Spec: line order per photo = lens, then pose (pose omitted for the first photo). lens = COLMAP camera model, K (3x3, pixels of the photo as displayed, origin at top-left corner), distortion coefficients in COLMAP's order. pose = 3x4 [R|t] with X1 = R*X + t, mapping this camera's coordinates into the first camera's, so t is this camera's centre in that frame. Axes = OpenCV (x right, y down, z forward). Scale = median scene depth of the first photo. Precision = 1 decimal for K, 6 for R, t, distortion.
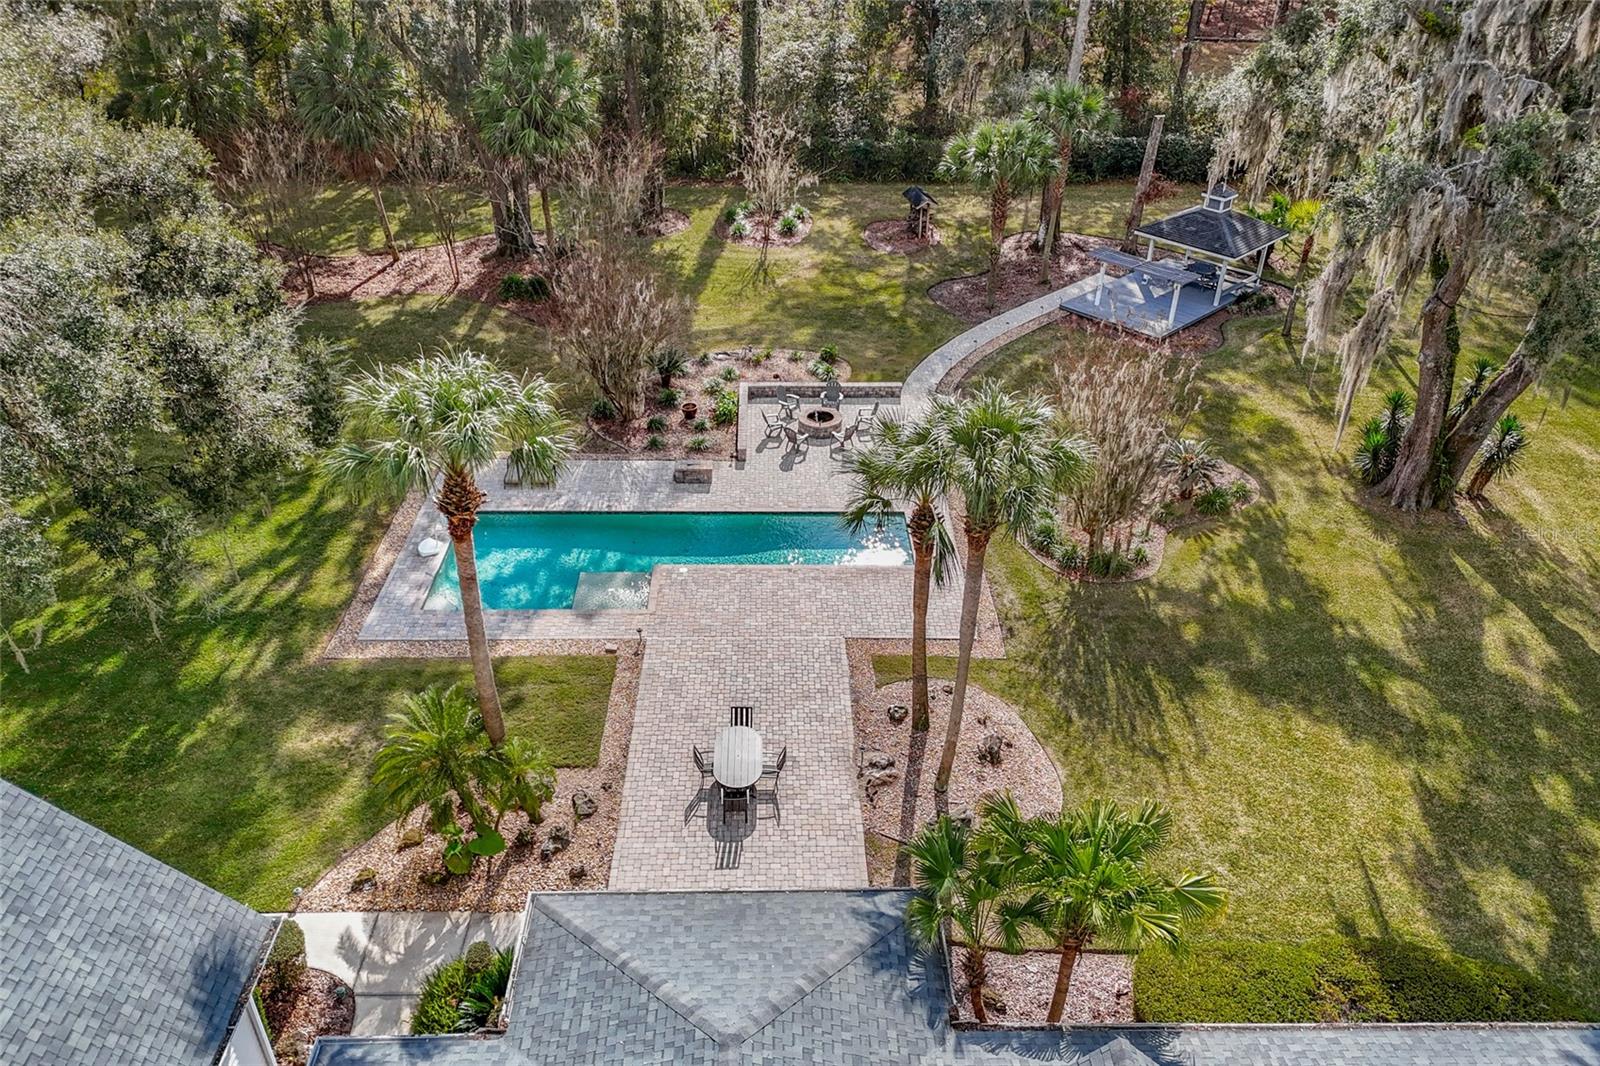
lens RADIAL K [[1163.8, 0, 817.5], [0, 1163.8, 556.8], [0, 0, 1]] dist [0.039459, -0.002782]
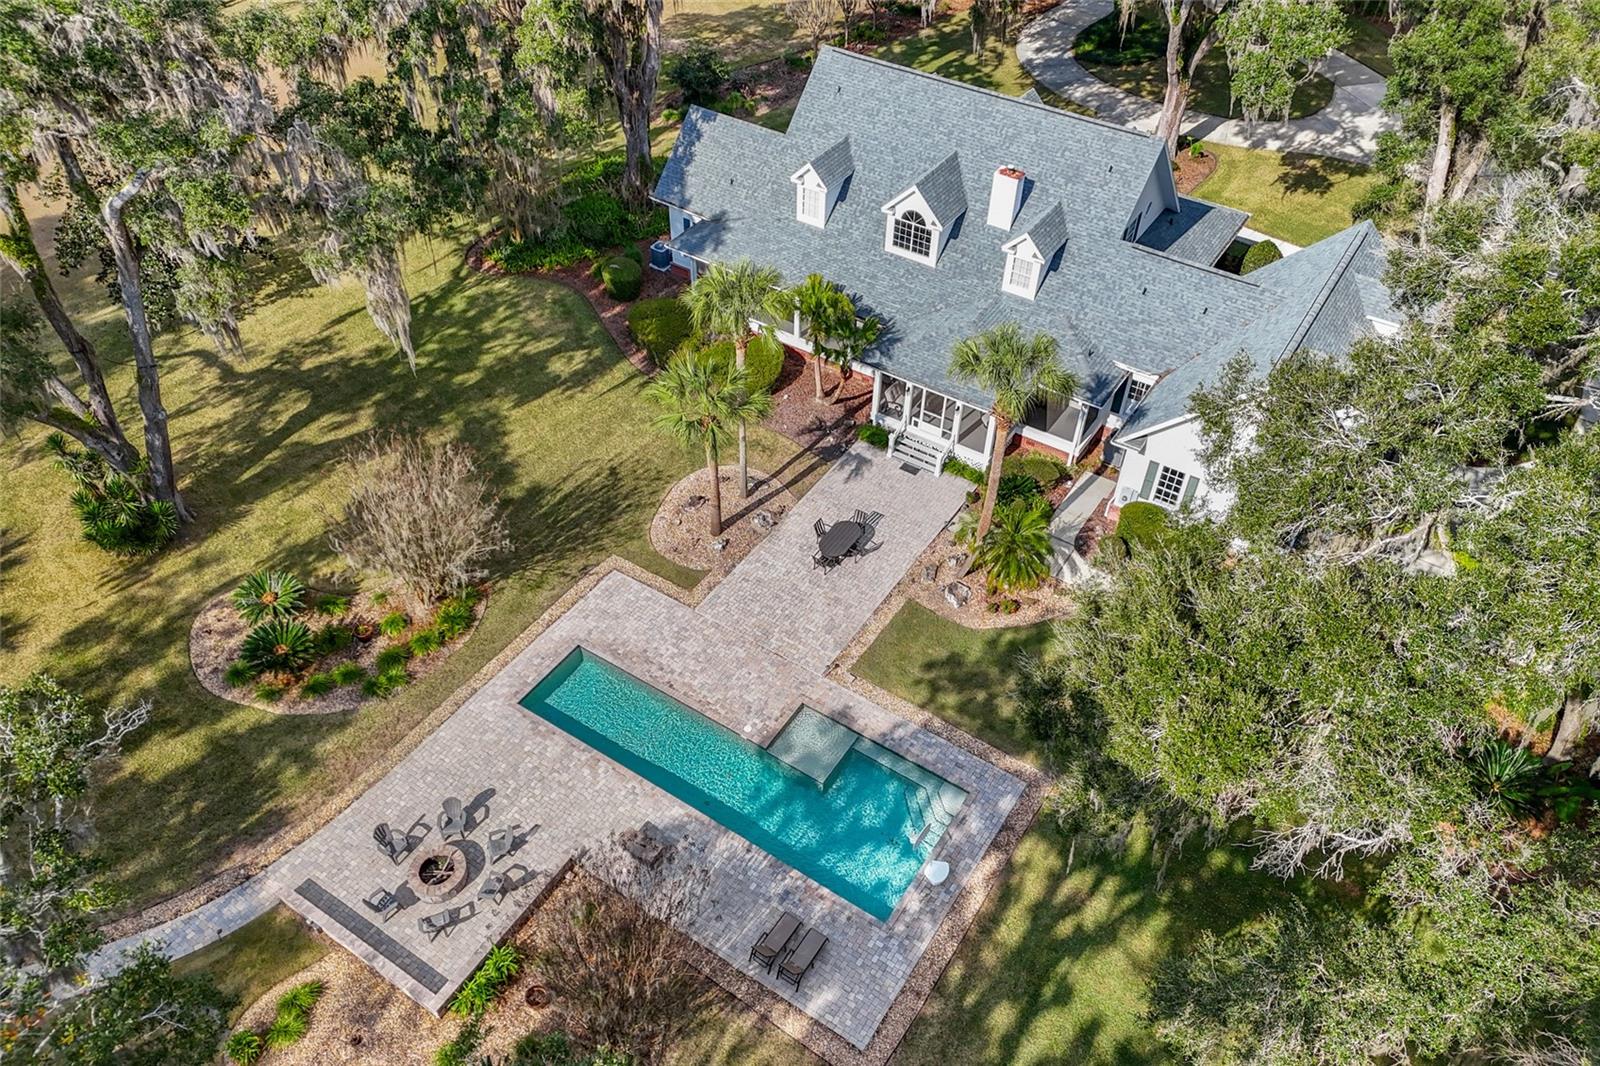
lens RADIAL K [[1171.3, 0, 805.4], [0, 1171.3, 532.9], [0, 0, 1]] dist [0.062167, -0.118396]
pose [[-0.815742, -0.430439, 0.386378, -0.499763], [0.290187, 0.273294, 0.917116, -1.017949], [-0.500357, 0.860252, -0.098030, 0.897766]]
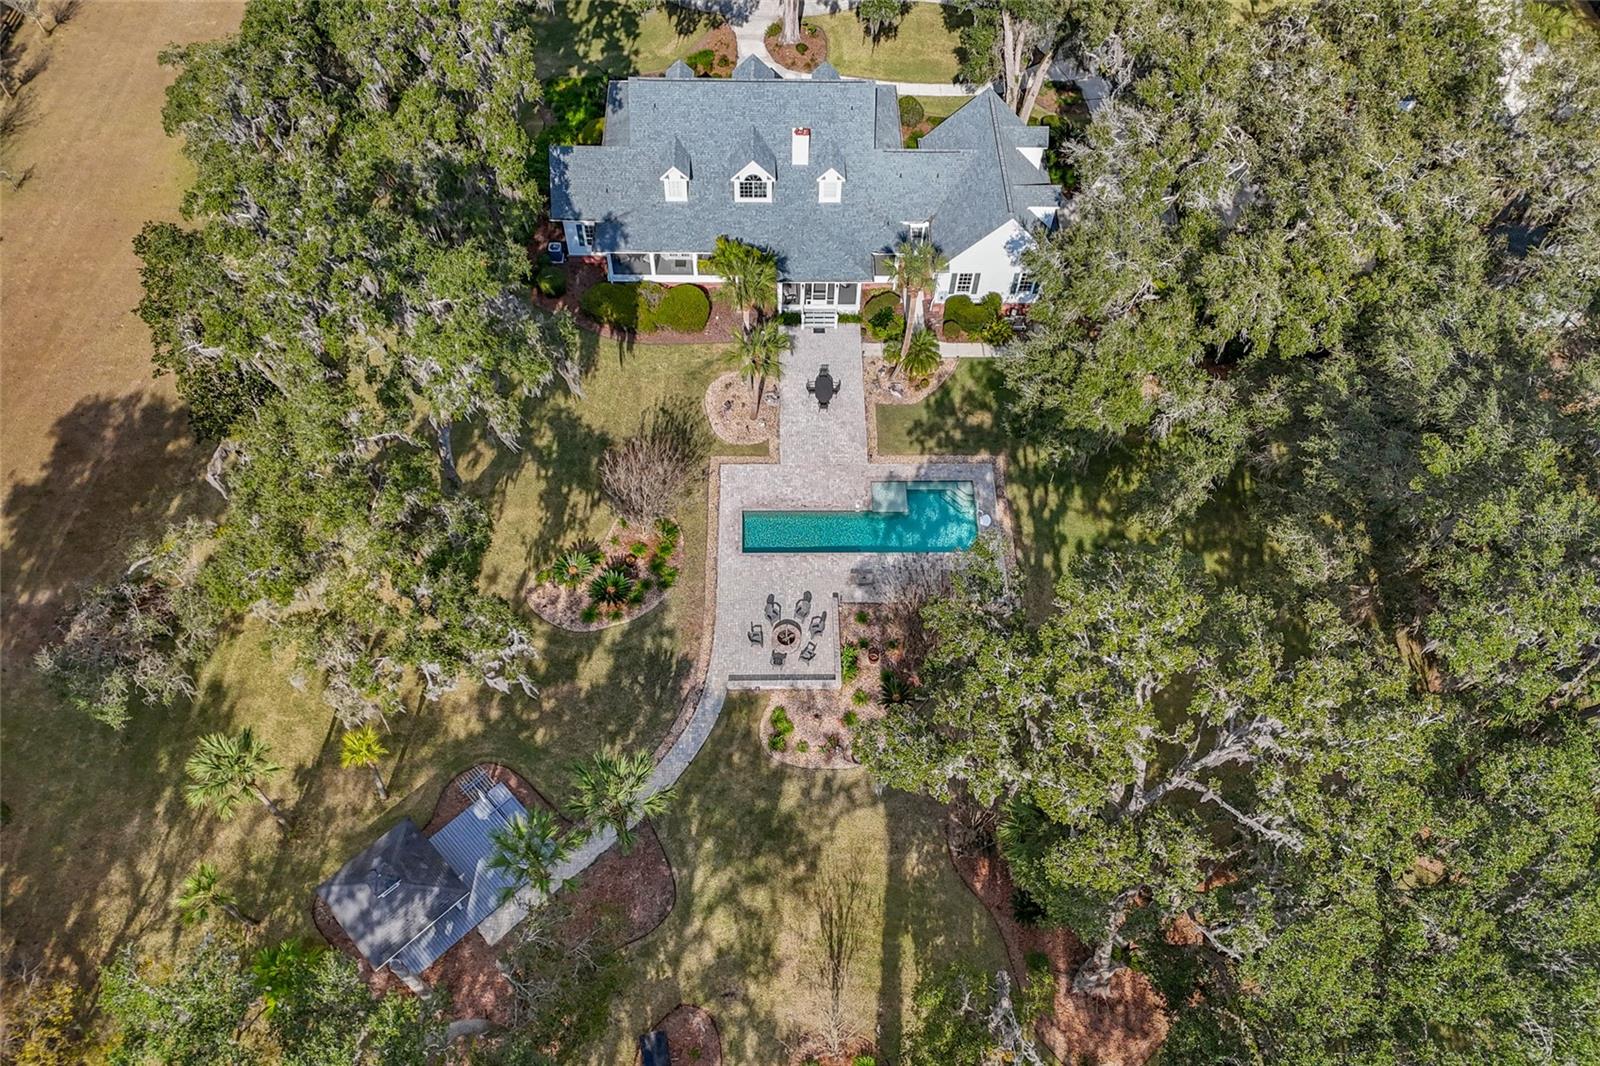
lens RADIAL K [[1163.8, 0, 817.5], [0, 1163.8, 556.8], [0, 0, 1]] dist [0.039459, -0.002782]
pose [[-0.998448, -0.043889, -0.034274, 0.017466], [-0.033203, -0.024905, 0.999138, -1.981593], [-0.044705, 0.998726, 0.023409, 1.018079]]
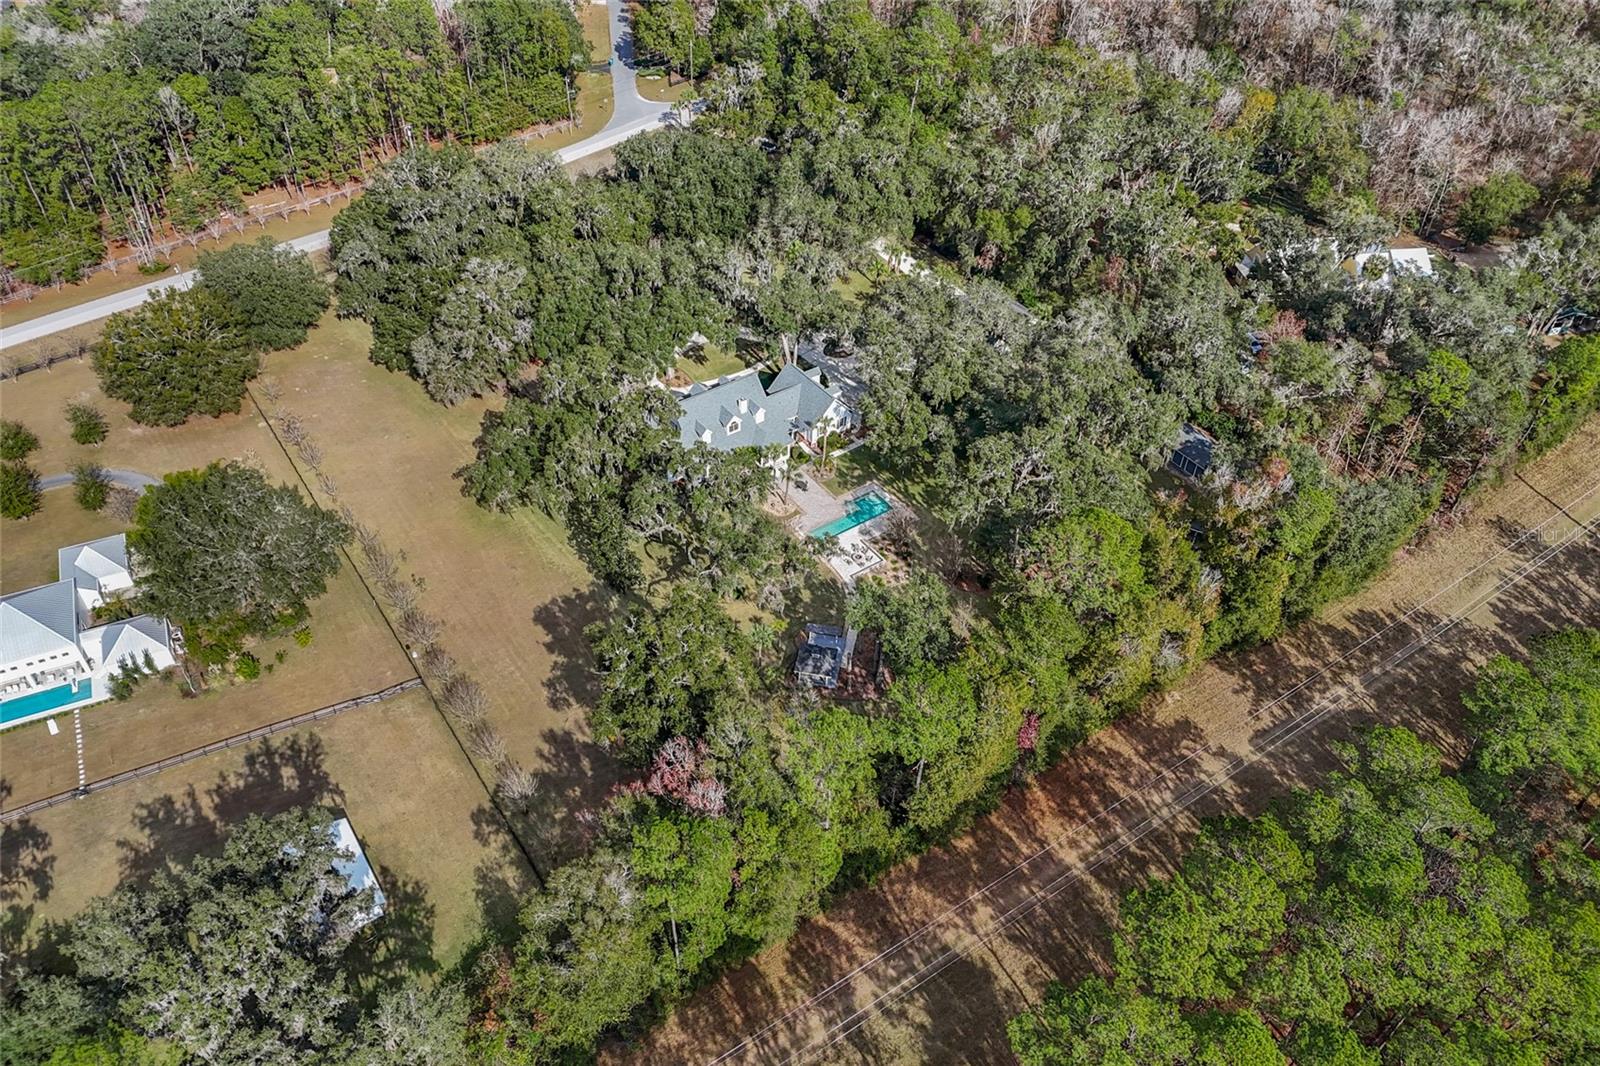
lens RADIAL K [[1163.8, 0, 817.5], [0, 1163.8, 556.8], [0, 0, 1]] dist [0.039459, -0.002782]
pose [[-0.830097, 0.346862, -0.436607, 2.266913], [-0.354748, 0.275605, 0.893418, -4.452307], [0.430223, 0.896509, -0.105731, 1.631980]]
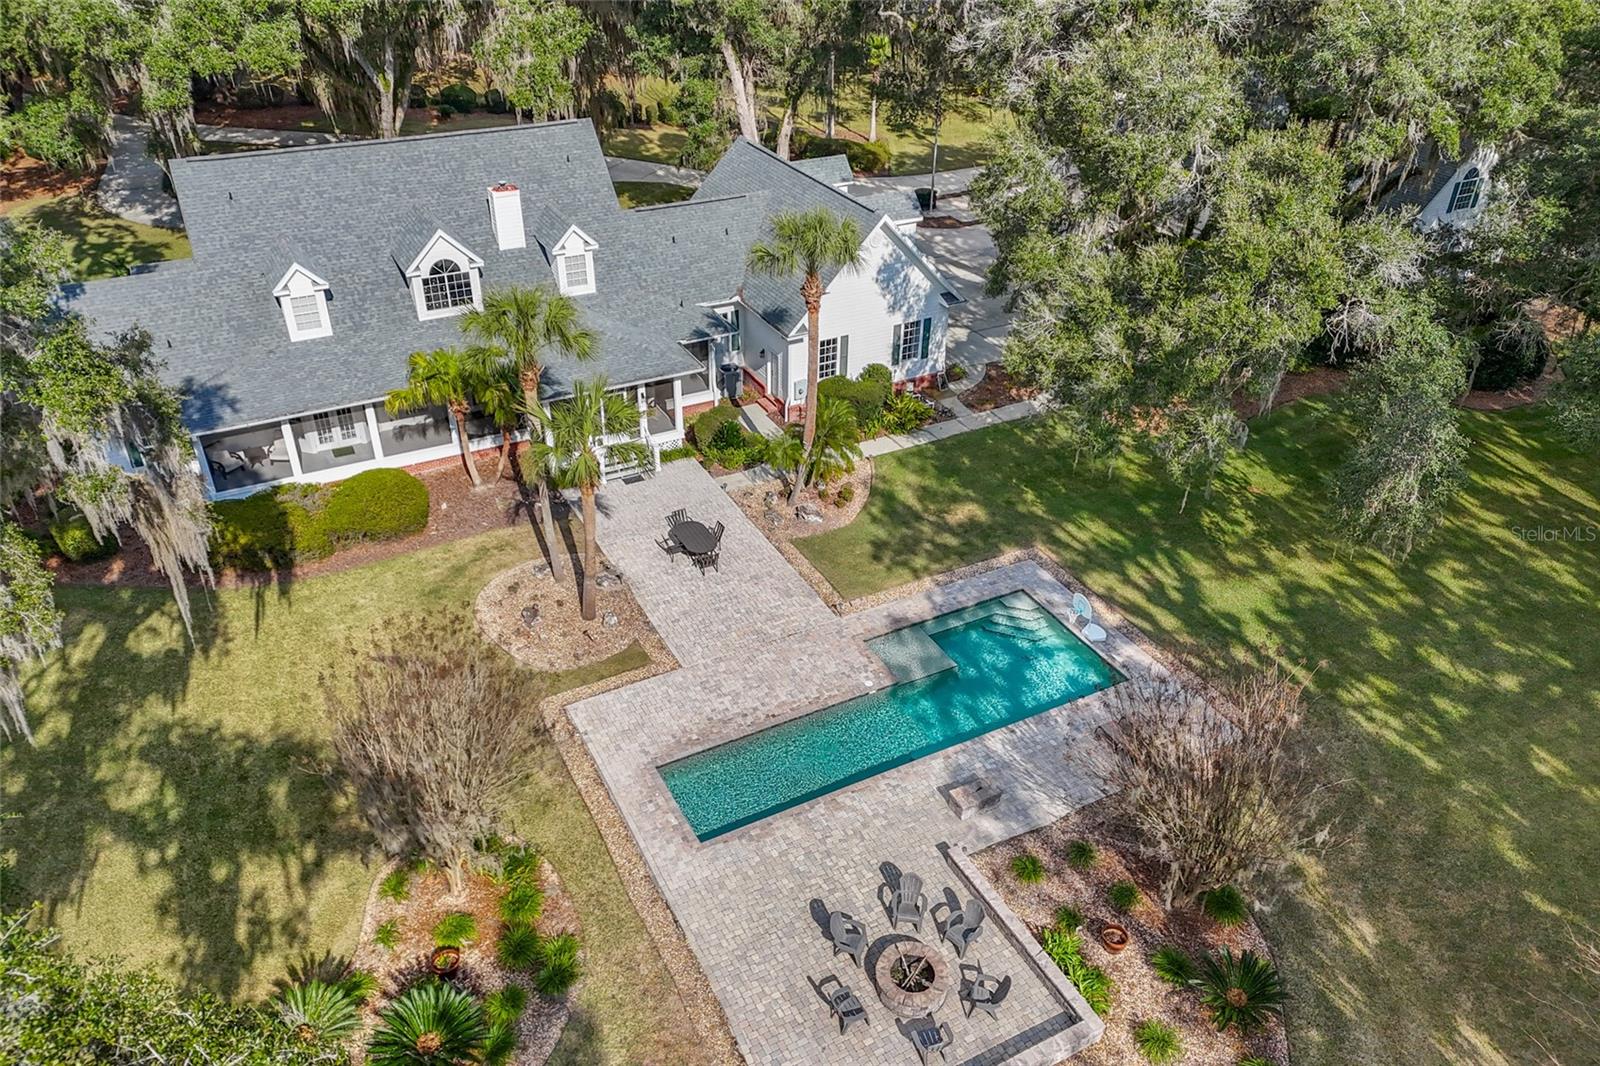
lens RADIAL K [[1171.3, 0, 805.4], [0, 1171.3, 532.9], [0, 0, 1]] dist [0.062167, -0.118396]
pose [[-0.898701, 0.200417, -0.390089, 0.295750], [-0.280736, 0.420455, 0.862789, -0.881588], [0.336933, 0.884901, -0.321599, 1.162116]]
